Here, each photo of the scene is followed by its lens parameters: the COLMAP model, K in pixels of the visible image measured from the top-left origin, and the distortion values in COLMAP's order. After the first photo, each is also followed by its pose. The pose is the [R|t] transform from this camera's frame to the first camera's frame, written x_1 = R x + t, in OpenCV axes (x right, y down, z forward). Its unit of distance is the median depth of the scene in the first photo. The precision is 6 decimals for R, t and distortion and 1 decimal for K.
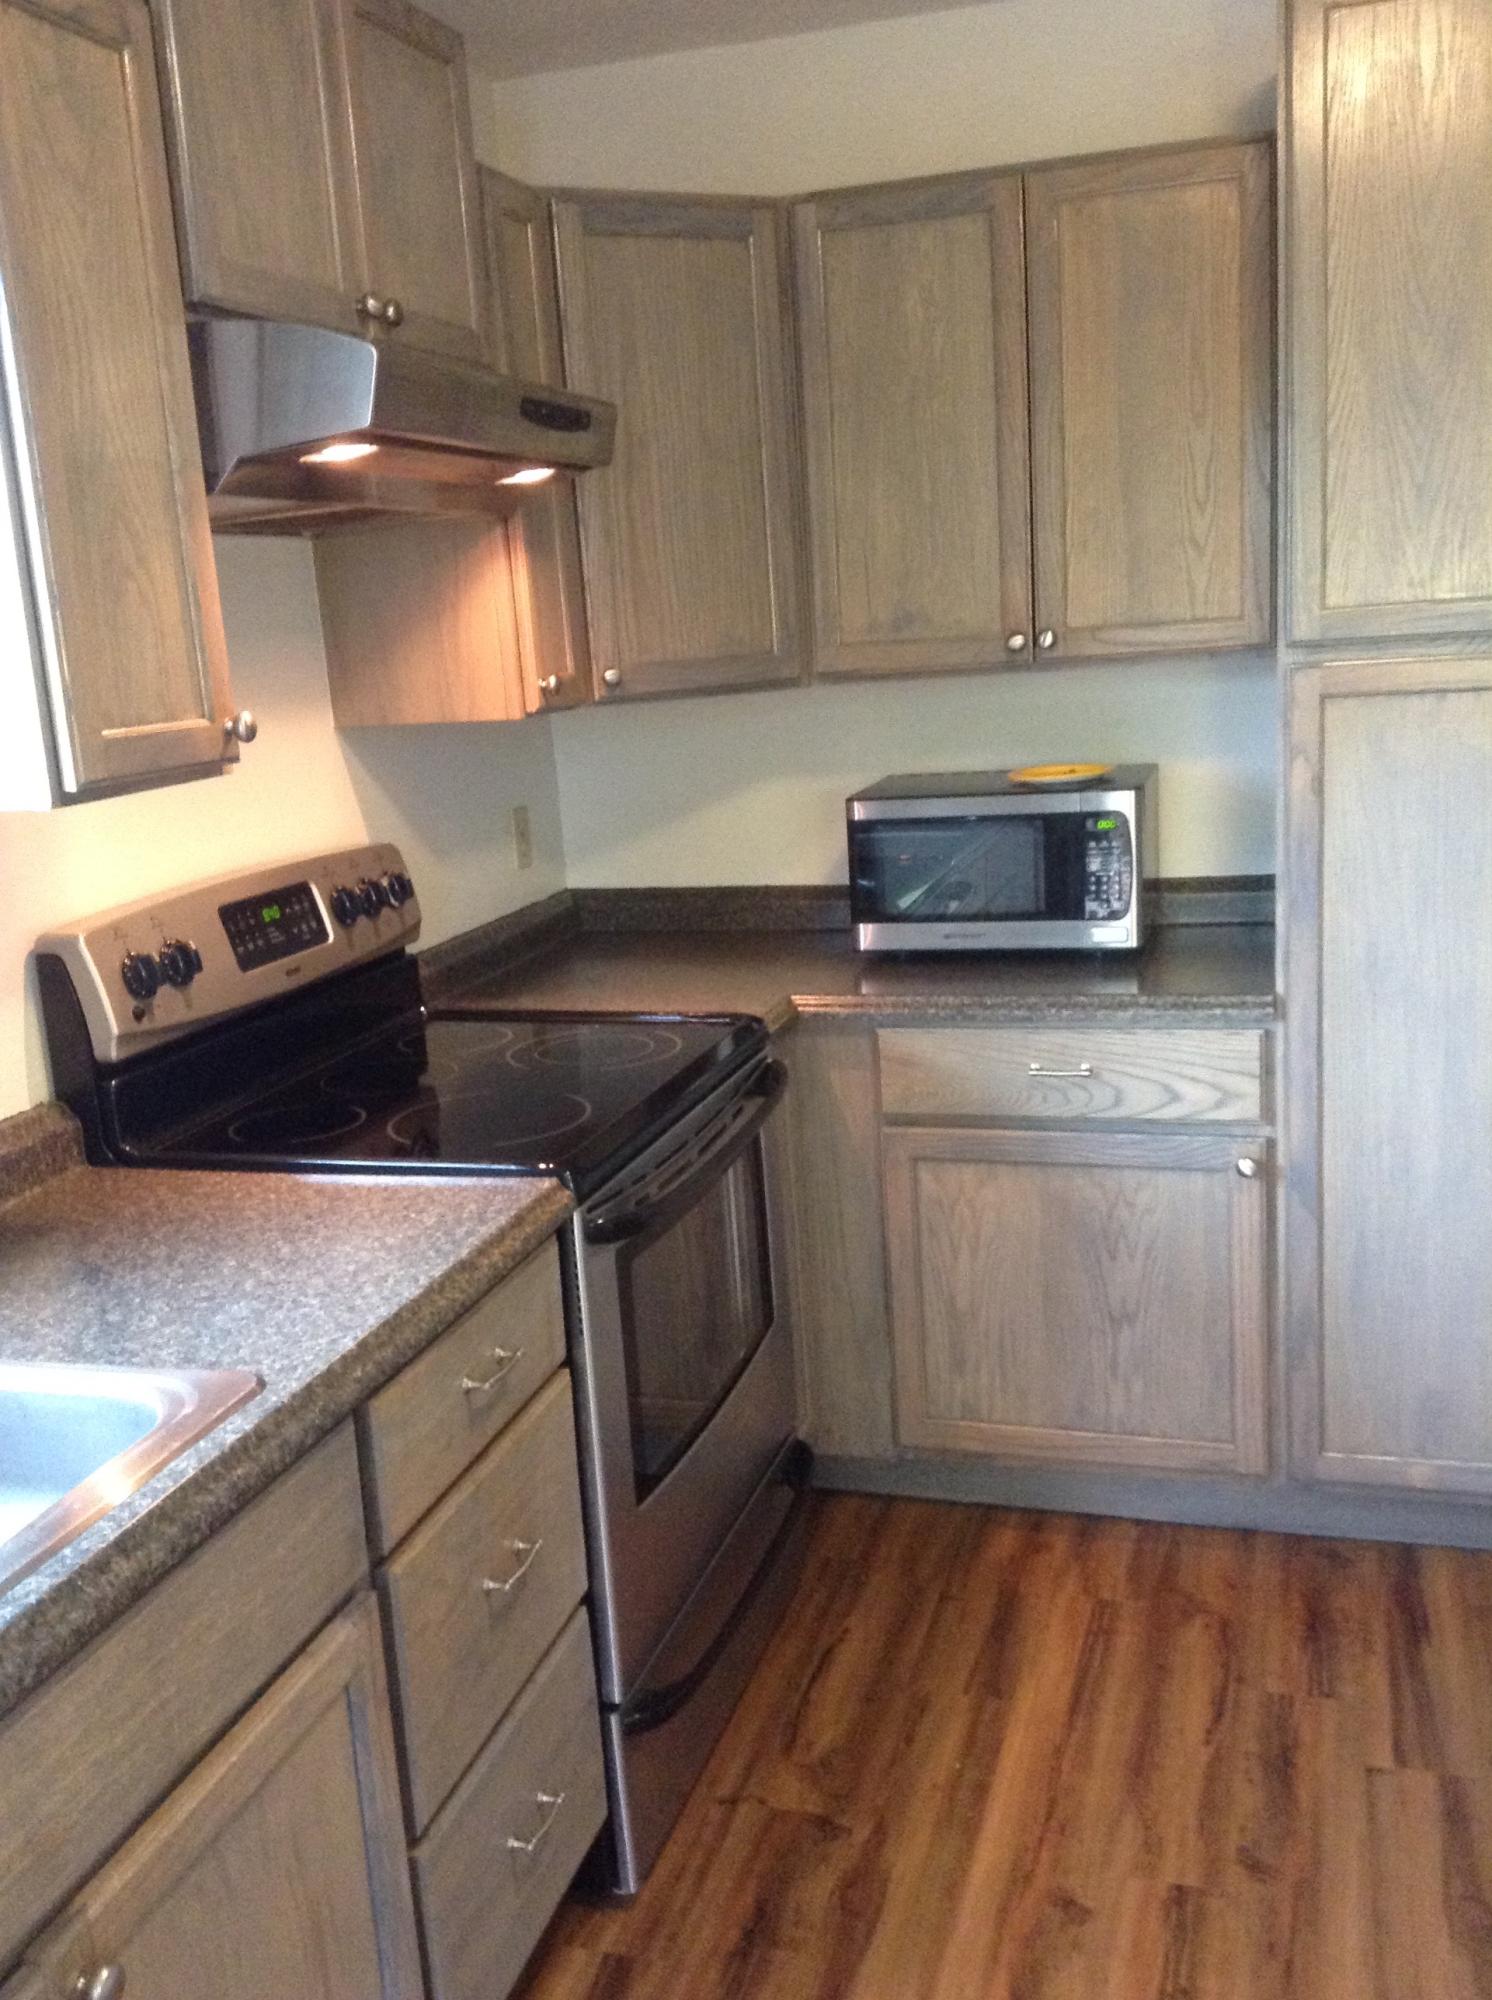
lens RADIAL K [[1829.5, 0, 746.0], [0, 1829.5, 1000.0], [0, 0, 1]] dist [0.008607, 0.001563]
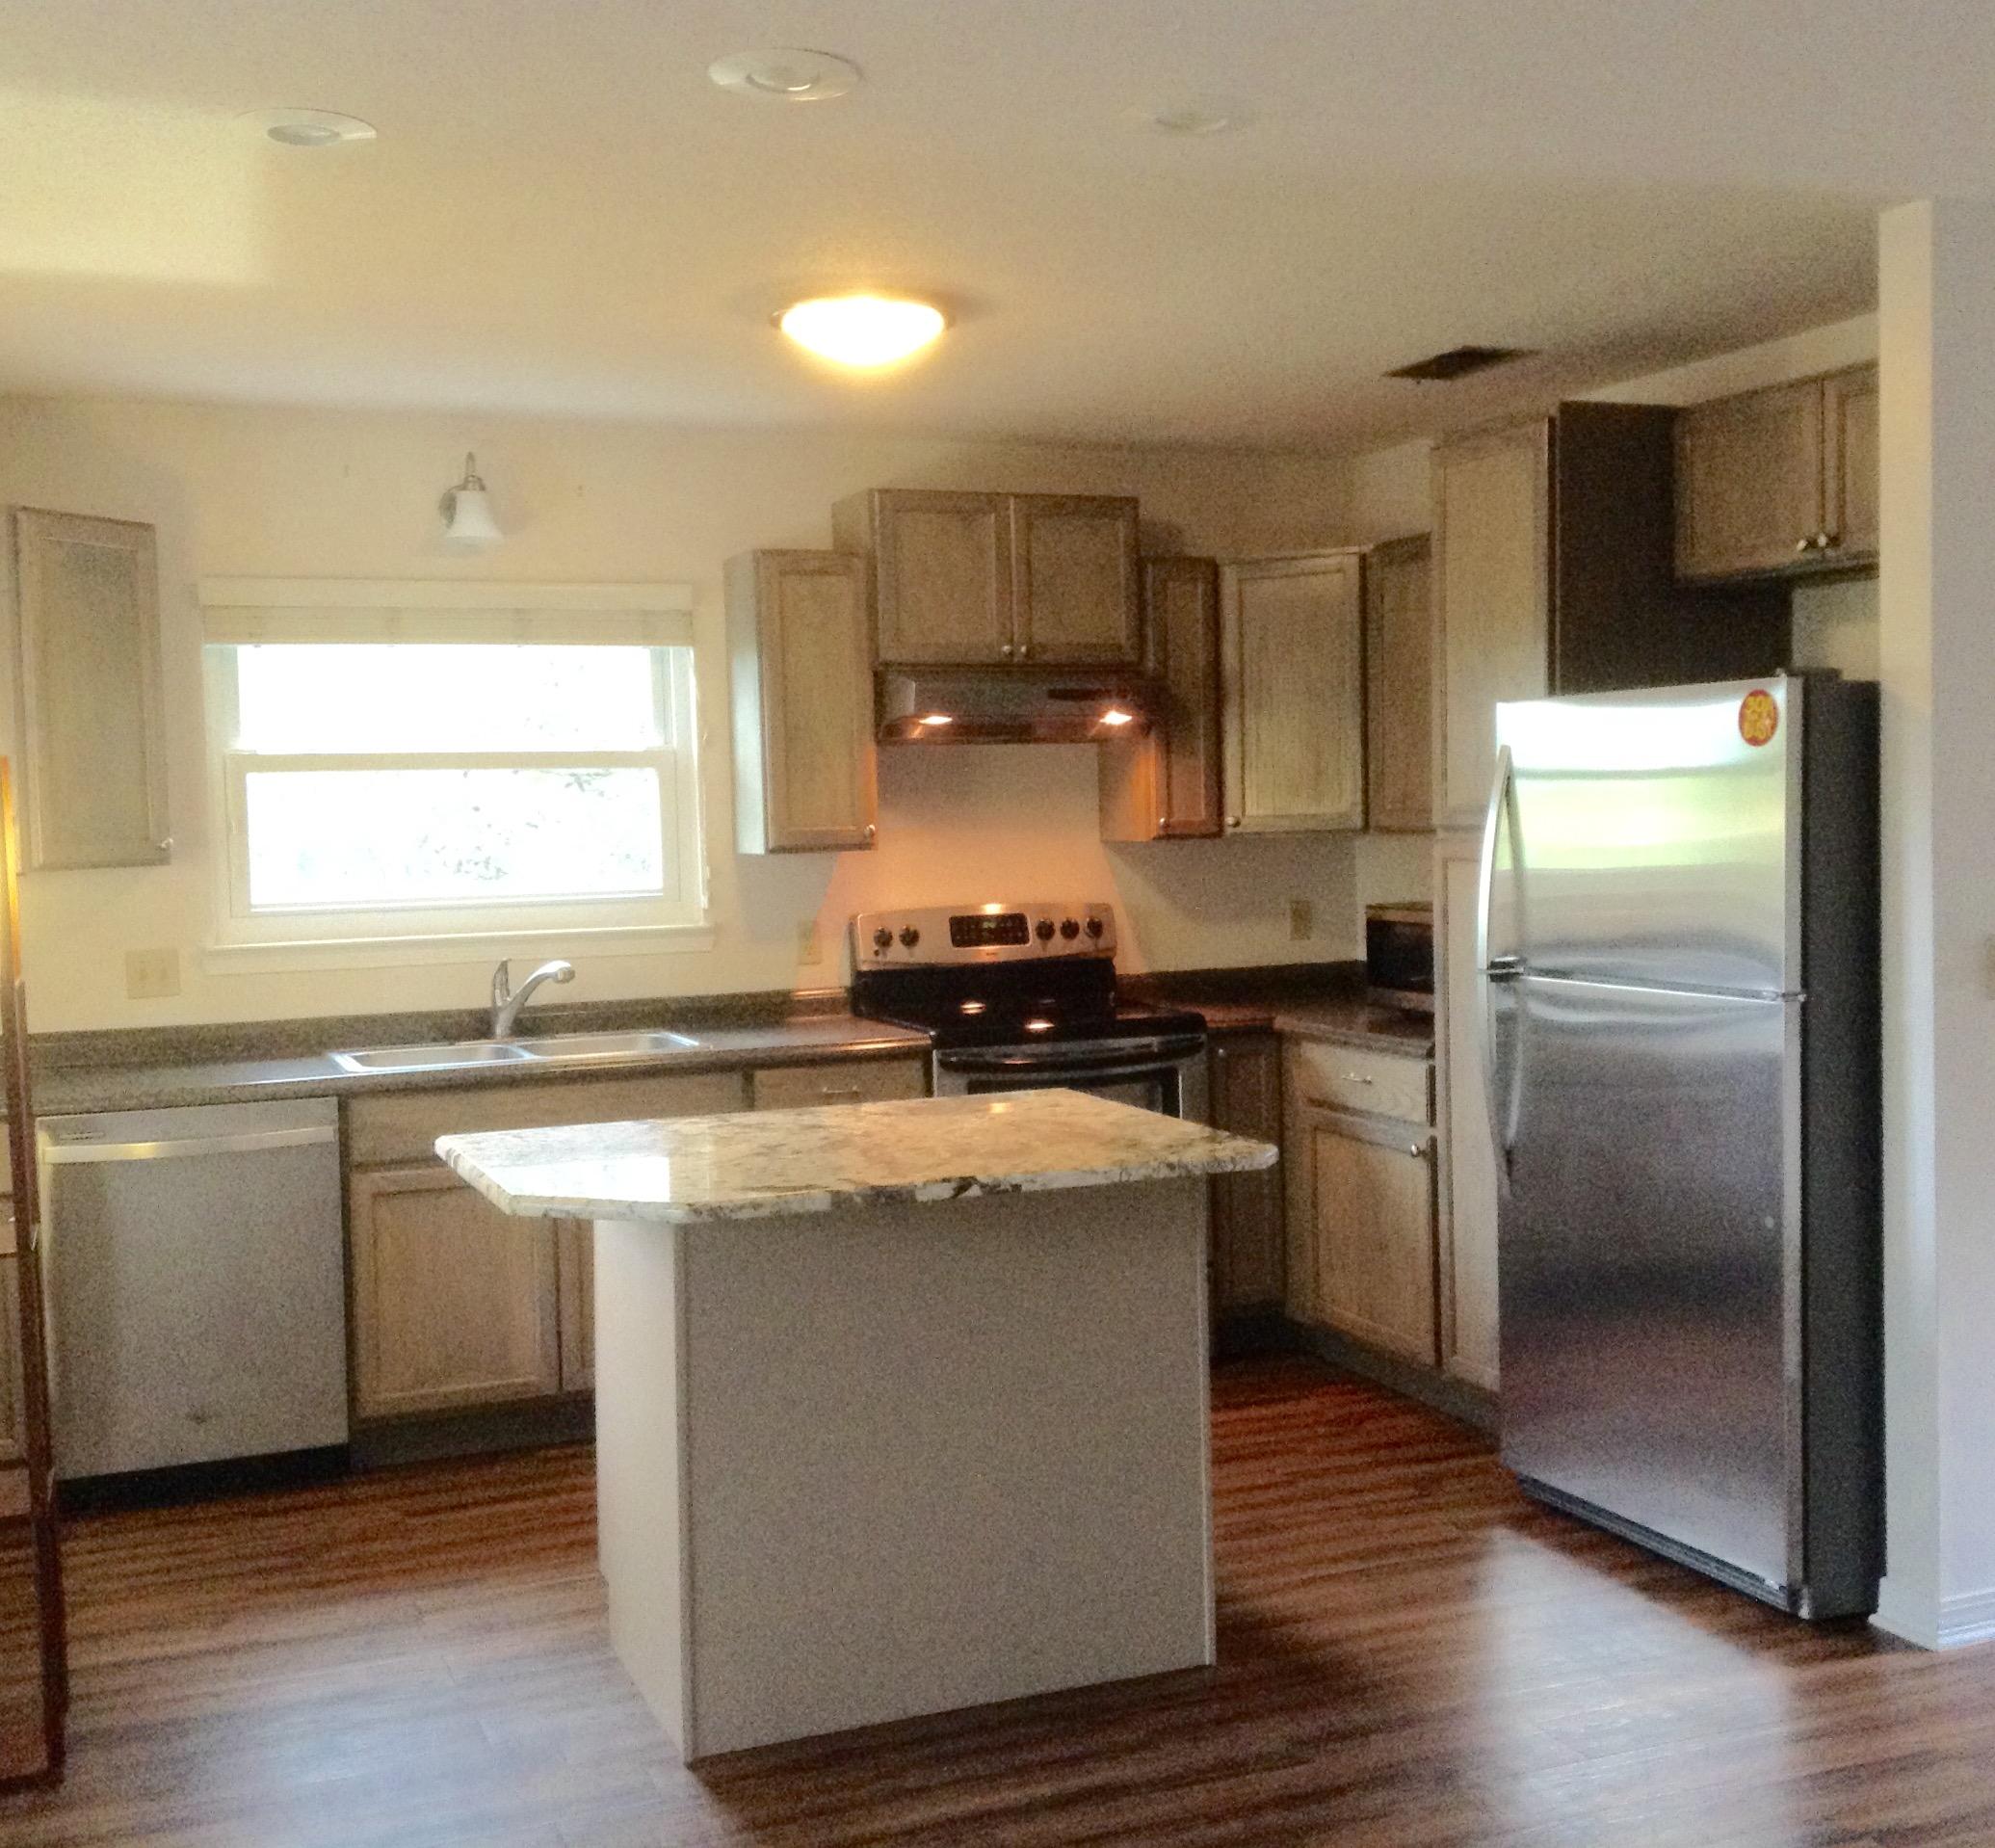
lens RADIAL K [[2266.4, 0, 997.5], [0, 2266.4, 924.0], [0, 0, 1]] dist [0.005401, 0.006145]
pose [[0.630667, 0.097088, -0.769956, 1.546092], [-0.180347, 0.983317, -0.023729, 0.009835], [0.754807, 0.153824, 0.637655, -0.556578]]
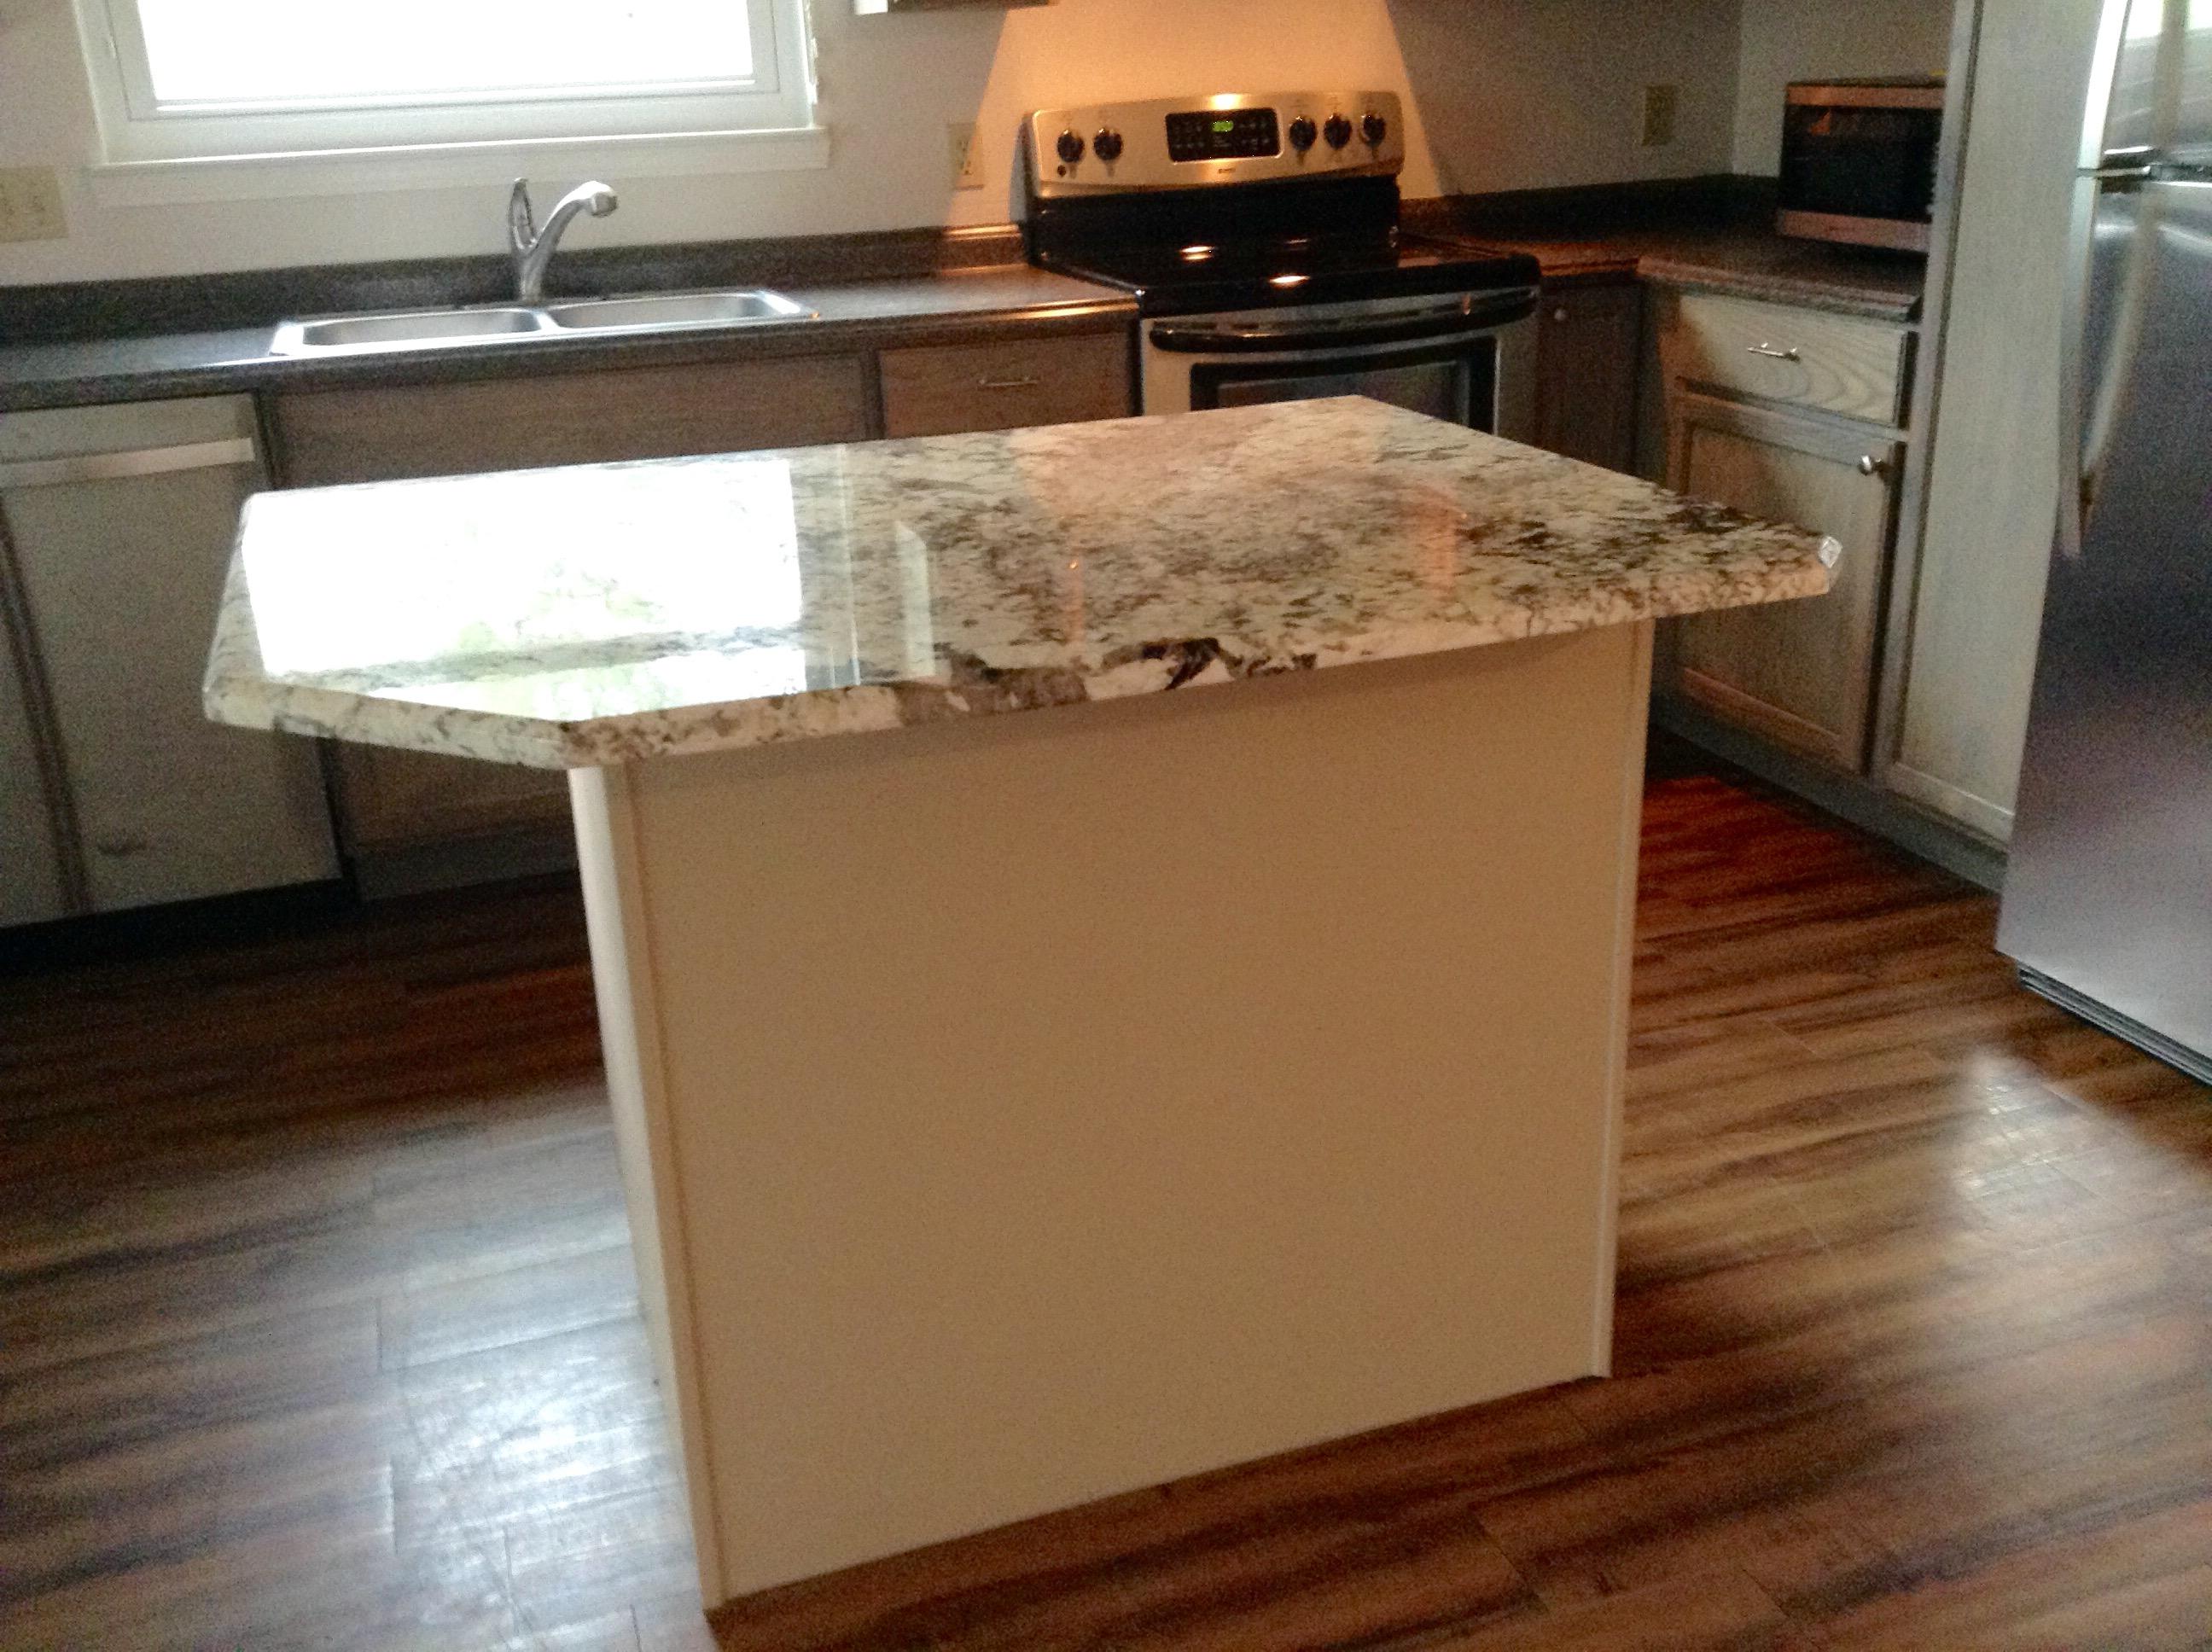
lens RADIAL K [[2098.7, 0, 1106.0], [0, 2098.7, 826.0], [0, 0, 1]] dist [0.207374, -0.414685]
pose [[0.593277, 0.323428, -0.737168, 0.993644], [-0.170964, 0.945472, 0.277227, 0.020704], [0.786634, -0.038443, 0.616221, -0.110226]]
